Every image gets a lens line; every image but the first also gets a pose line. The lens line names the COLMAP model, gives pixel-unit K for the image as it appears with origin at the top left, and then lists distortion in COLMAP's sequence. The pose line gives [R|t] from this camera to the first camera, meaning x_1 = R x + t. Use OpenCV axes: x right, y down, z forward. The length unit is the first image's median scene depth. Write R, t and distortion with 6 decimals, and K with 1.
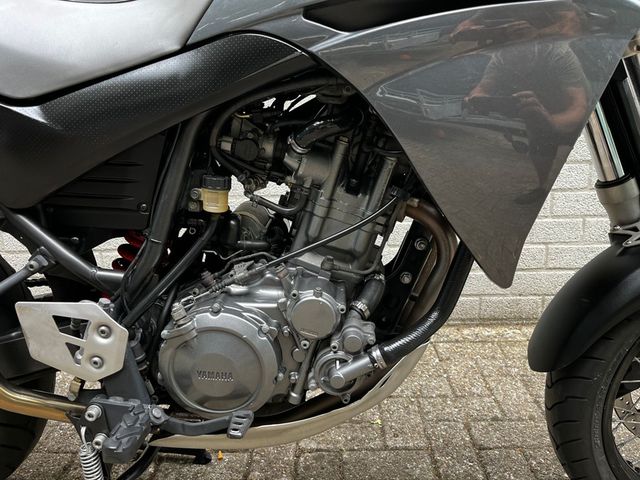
lens RADIAL K [[491.1, 0, 323.0], [0, 491.1, 236.8], [0, 0, 1]] dist [0.066758, -0.100486]
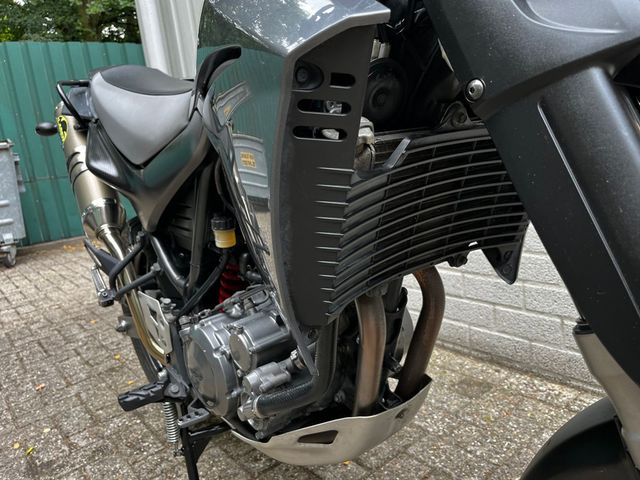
lens RADIAL K [[491.1, 0, 327.9], [0, 491.1, 236.7], [0, 0, 1]] dist [0.066758, -0.100486]
pose [[0.645337, 0.088846, -0.758713, 0.886020], [-0.091655, 0.995044, 0.038561, -0.146721], [0.758379, 0.044655, 0.650282, 0.394585]]
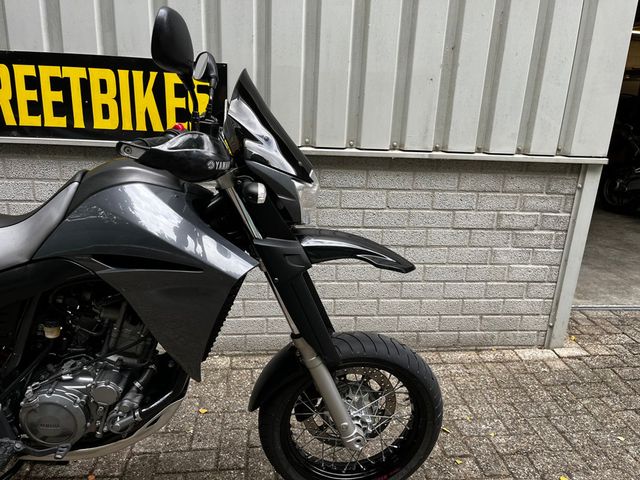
lens RADIAL K [[491.1, 0, 336.2], [0, 491.1, 236.2], [0, 0, 1]] dist [0.066758, -0.100486]
pose [[0.985644, 0.026968, 0.166669, 0.507741], [-0.033638, 0.998737, 0.037323, -0.533159], [-0.165452, -0.042394, 0.985306, -0.981191]]
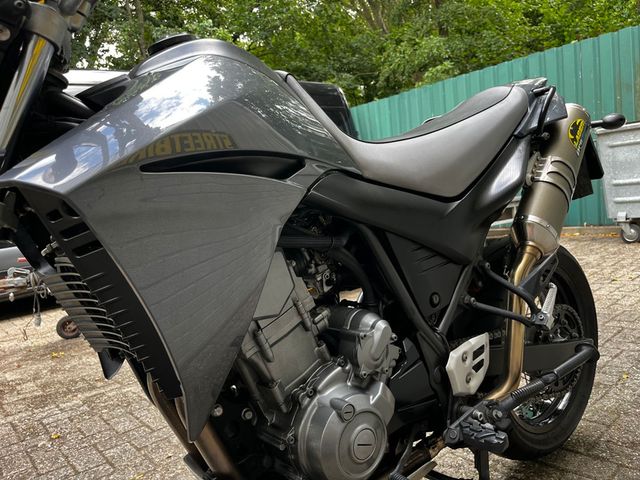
lens RADIAL K [[491.1, 0, 324.6], [0, 491.1, 239.7], [0, 0, 1]] dist [0.066758, -0.100486]
pose [[-0.744435, 0.172367, -0.645063, 0.664931], [-0.031583, 0.955932, 0.291883, -0.642509], [0.666948, 0.237661, -0.706185, 2.067329]]
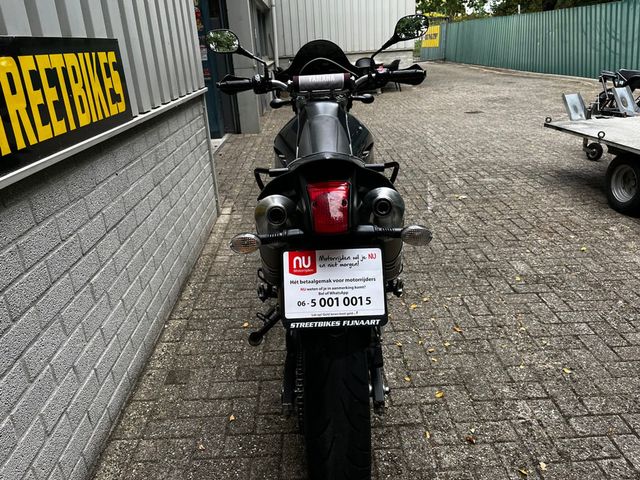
lens RADIAL K [[491.1, 0, 323.9], [0, 491.1, 237.6], [0, 0, 1]] dist [0.066758, -0.100486]
pose [[-0.061908, -0.340876, 0.938068, -2.909503], [0.299939, 0.890073, 0.343231, -0.997392], [-0.951948, 0.302612, 0.047139, 1.045023]]
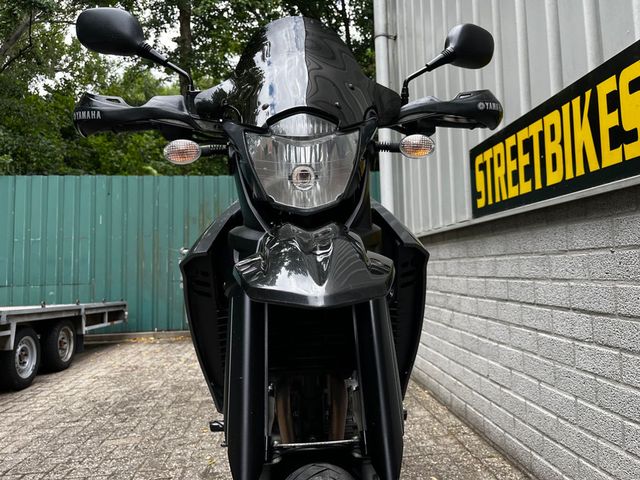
lens RADIAL K [[491.1, 0, 327.6], [0, 491.1, 244.0], [0, 0, 1]] dist [0.066758, -0.100486]
pose [[0.108567, -0.033989, -0.993508, 1.804752], [-0.217964, 0.974282, -0.057150, -0.372054], [0.969899, 0.222754, 0.098366, 0.930792]]
